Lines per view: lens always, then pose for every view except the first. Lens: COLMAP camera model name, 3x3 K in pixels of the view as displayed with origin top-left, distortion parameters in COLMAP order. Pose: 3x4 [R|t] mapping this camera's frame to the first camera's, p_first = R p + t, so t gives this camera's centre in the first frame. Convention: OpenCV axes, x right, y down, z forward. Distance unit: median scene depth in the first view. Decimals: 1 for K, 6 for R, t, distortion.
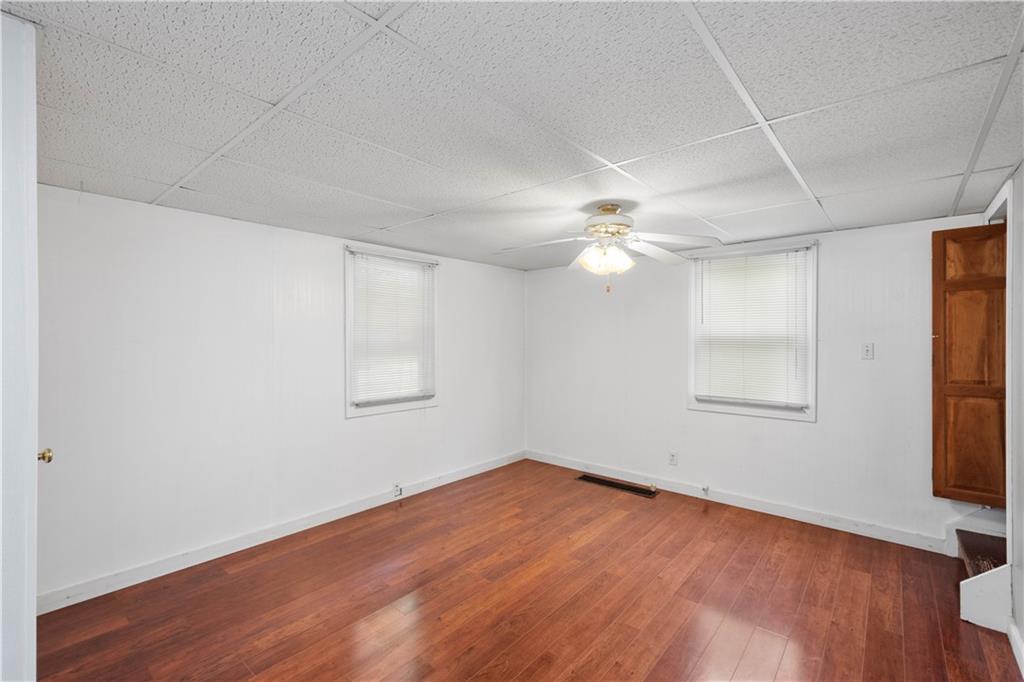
lens RADIAL K [[453.9, 0, 508.9], [0, 453.9, 339.0], [0, 0, 1]] dist [0.014675, -0.000005]
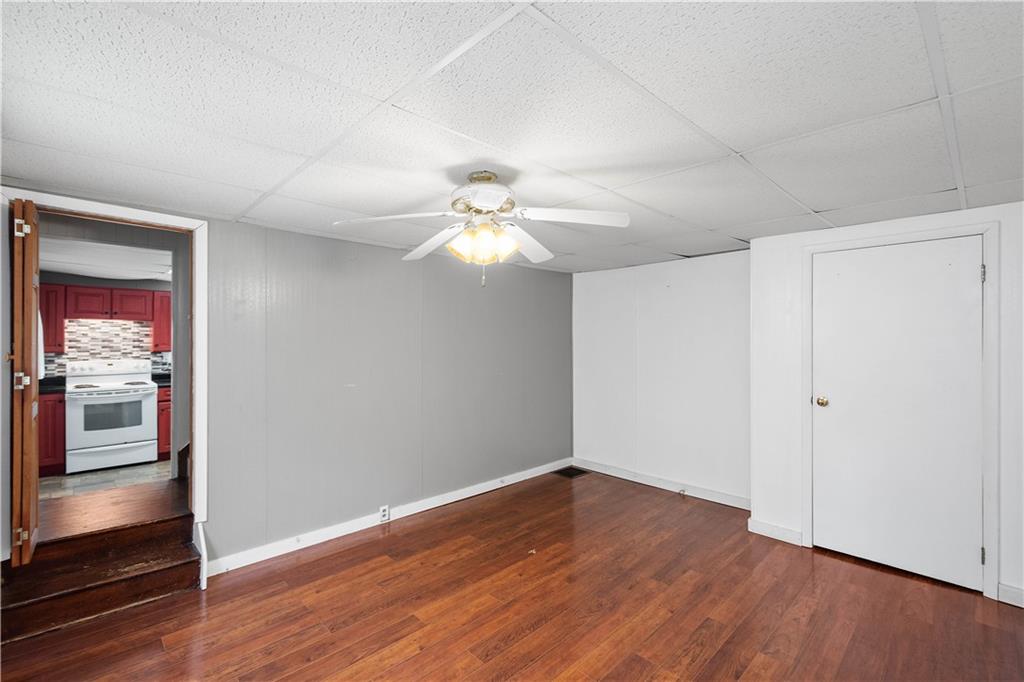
lens RADIAL K [[453.9, 0, 509.0], [0, 453.9, 340.4], [0, 0, 1]] dist [0.014675, -0.000005]
pose [[-0.995348, -0.003510, 0.096281, 0.093918], [-0.003245, 0.999991, 0.002909, -0.013871], [-0.096290, 0.002583, -0.995350, 1.604869]]
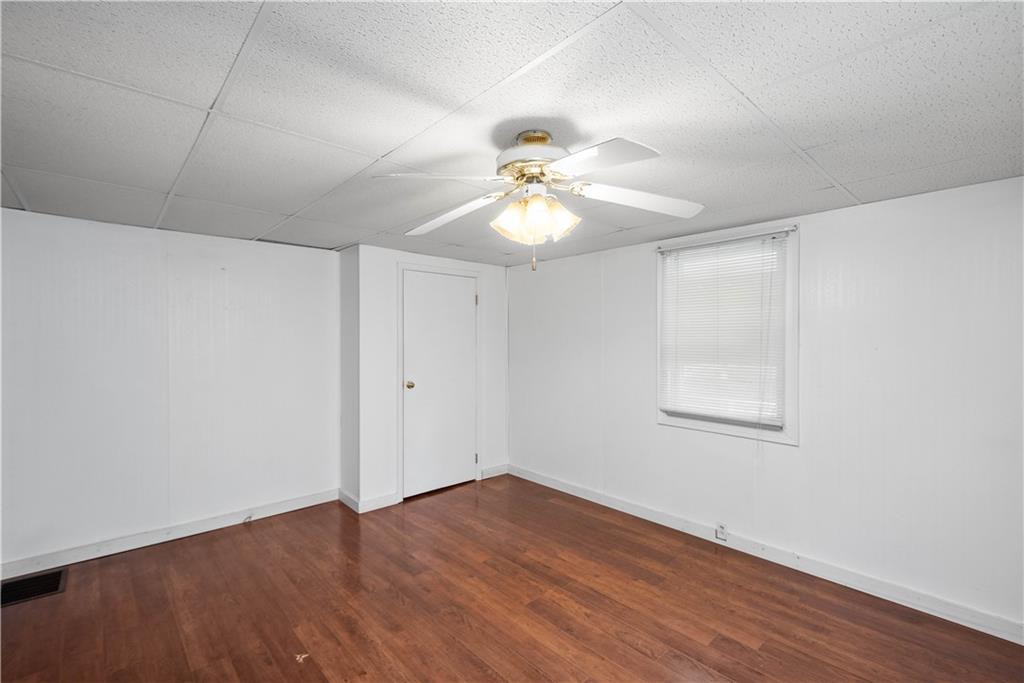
lens RADIAL K [[453.9, 0, 505.4], [0, 453.9, 342.2], [0, 0, 1]] dist [0.014675, -0.000005]
pose [[-0.129970, 0.003536, -0.991512, 0.782700], [-0.001853, 0.999991, 0.003809, -0.004844], [0.991516, 0.002332, -0.129962, 0.953676]]
